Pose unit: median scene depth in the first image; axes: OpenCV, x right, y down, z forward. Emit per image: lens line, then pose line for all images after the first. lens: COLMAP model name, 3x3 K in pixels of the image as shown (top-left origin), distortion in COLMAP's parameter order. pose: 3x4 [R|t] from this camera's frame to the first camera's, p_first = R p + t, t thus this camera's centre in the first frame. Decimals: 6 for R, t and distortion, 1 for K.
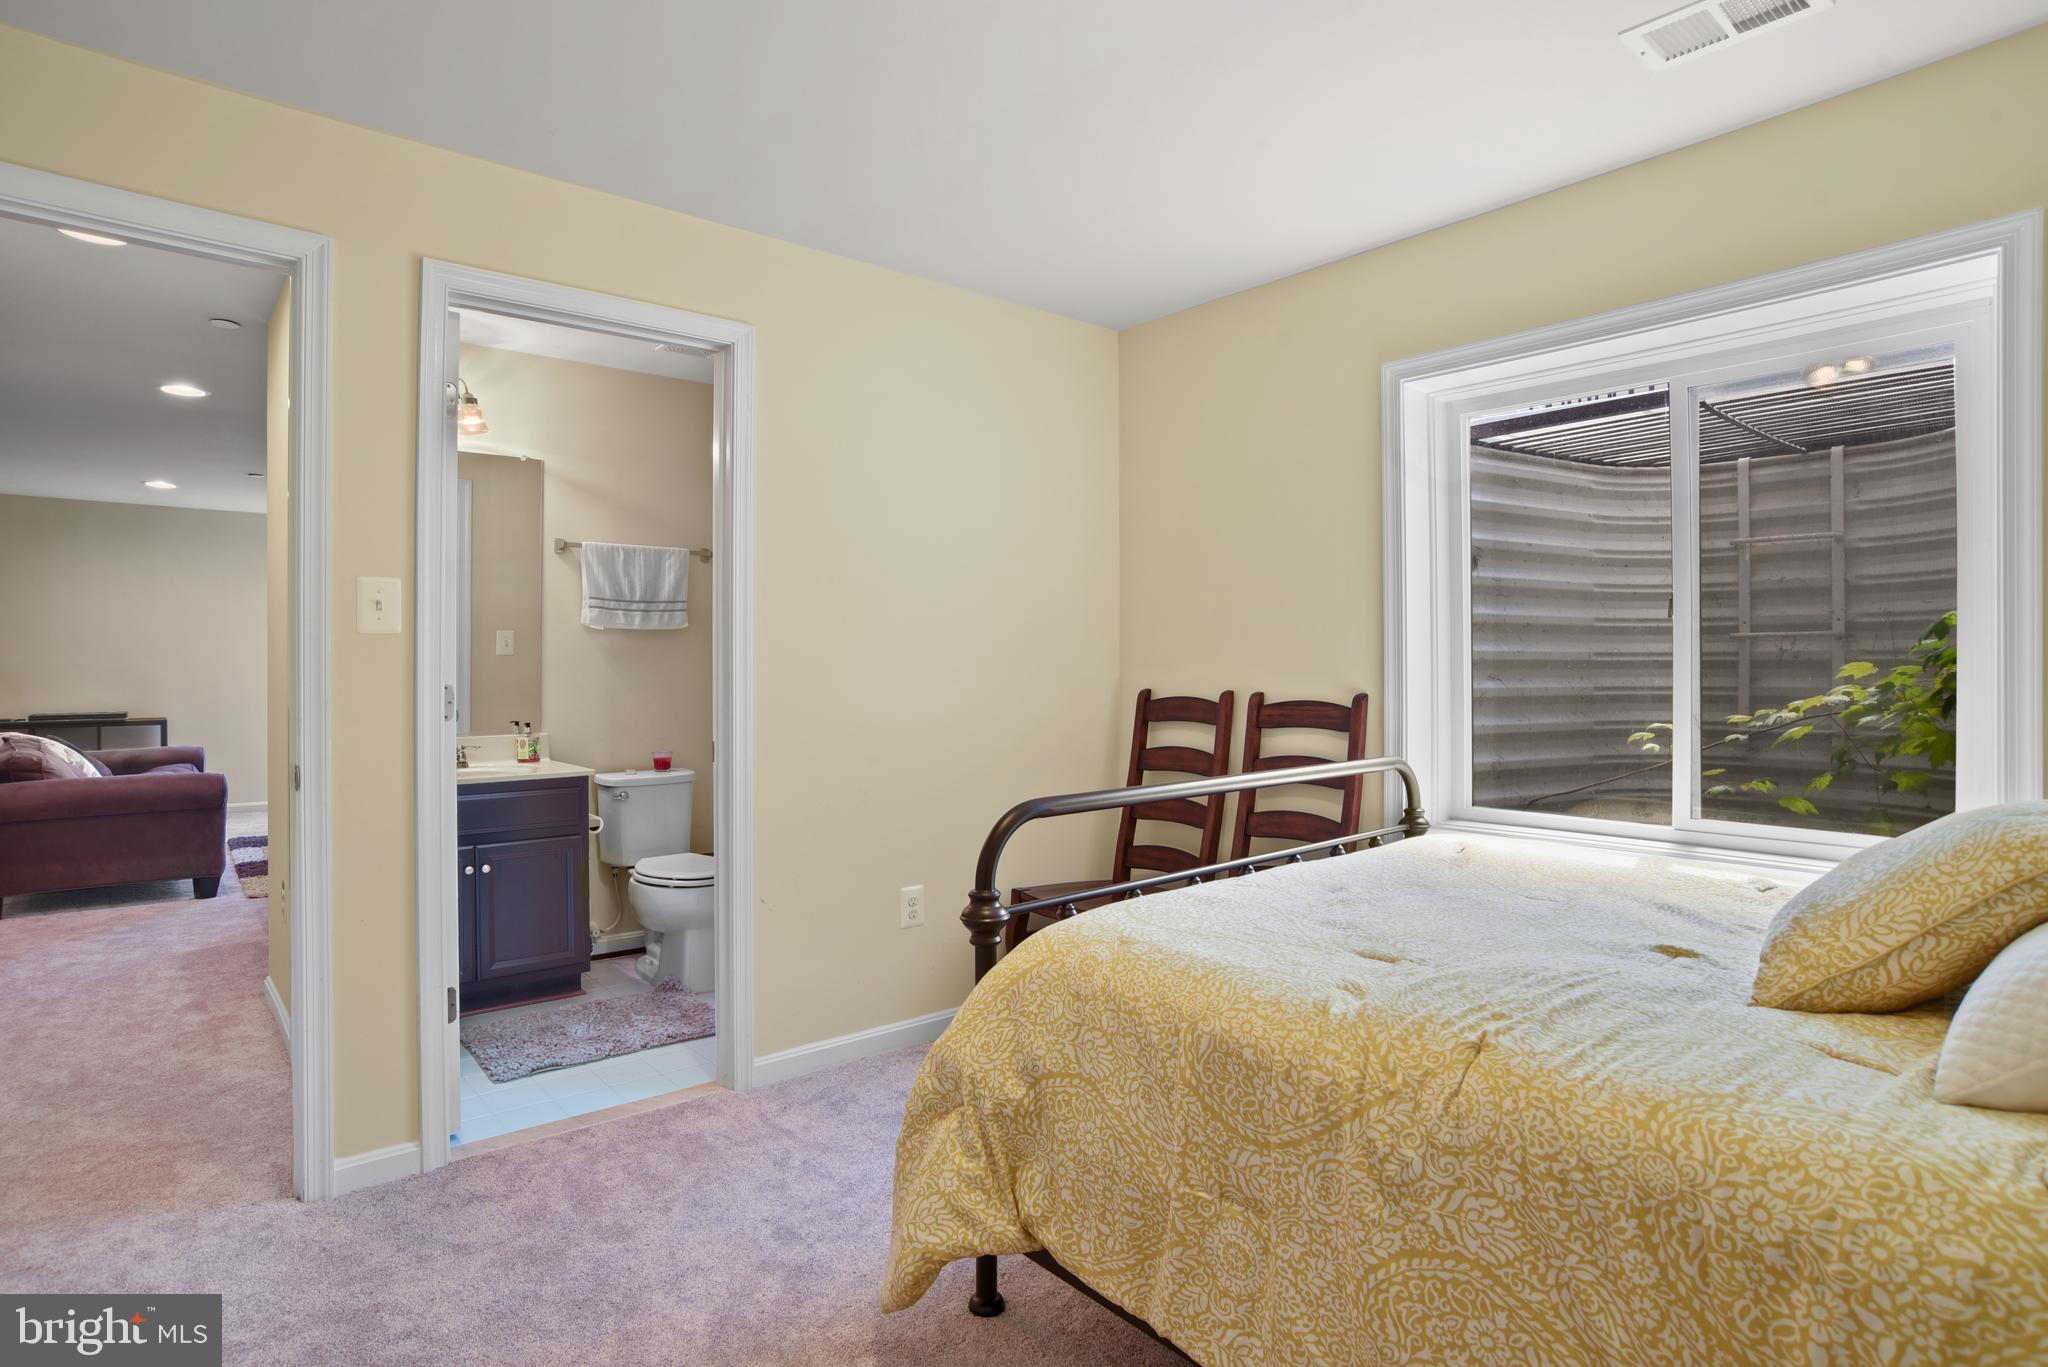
lens RADIAL K [[1040.2, 0, 1019.8], [0, 1040.2, 681.3], [0, 0, 1]] dist [-0.089852, 0.041215]
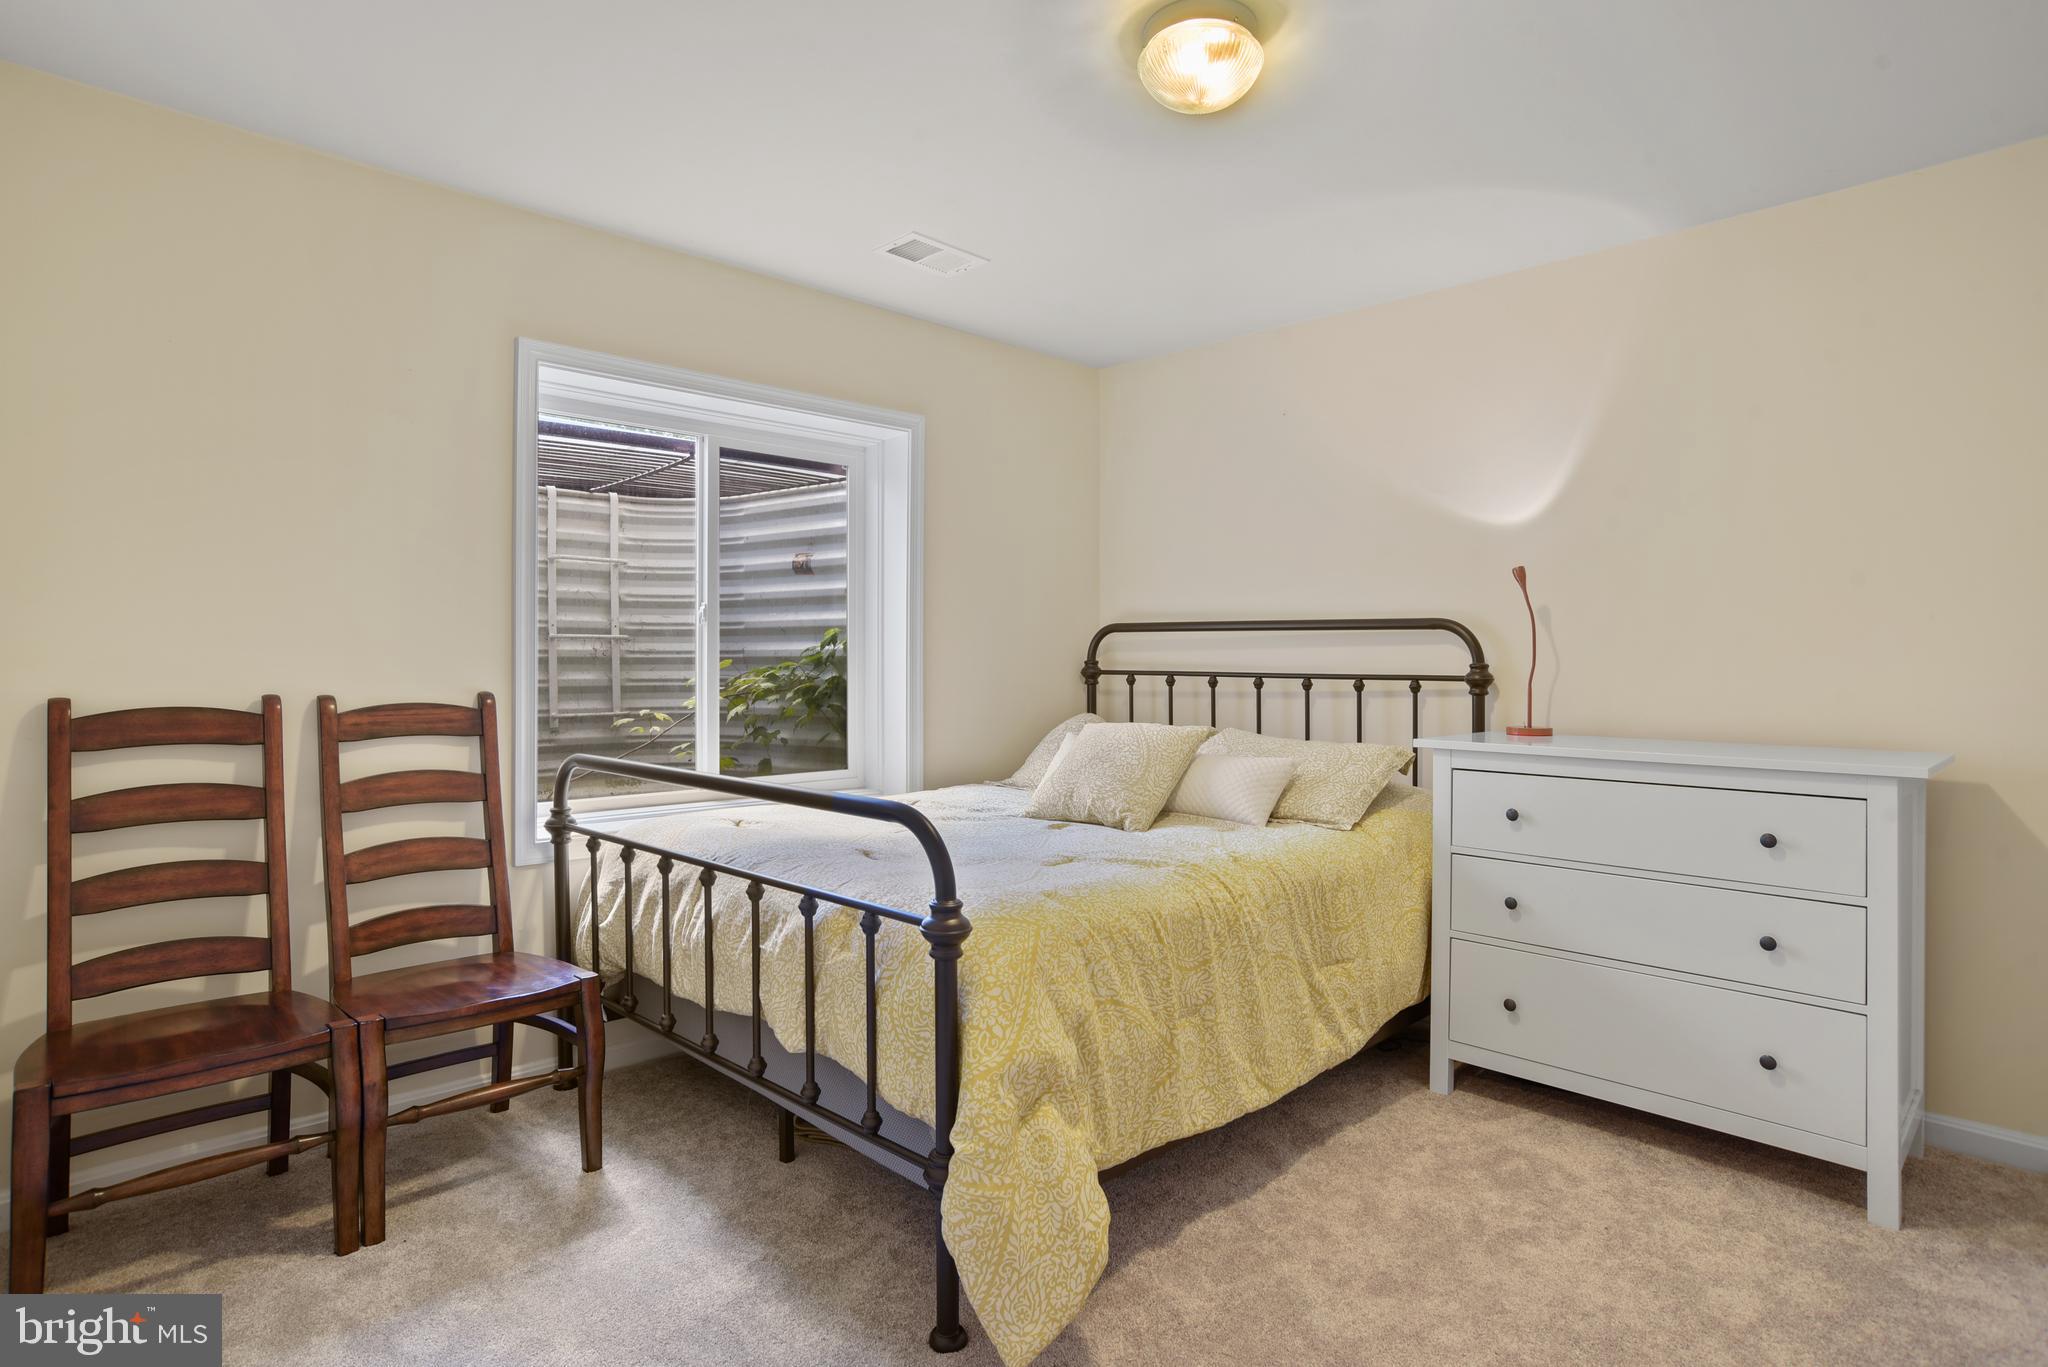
lens RADIAL K [[1040.2, 0, 1019.8], [0, 1040.2, 681.3], [0, 0, 1]] dist [-0.089852, 0.041215]
pose [[-0.065445, -0.012977, 0.997772, -0.475305], [0.014713, 0.999794, 0.013969, -0.002106], [-0.997748, 0.015595, -0.065241, 0.497449]]
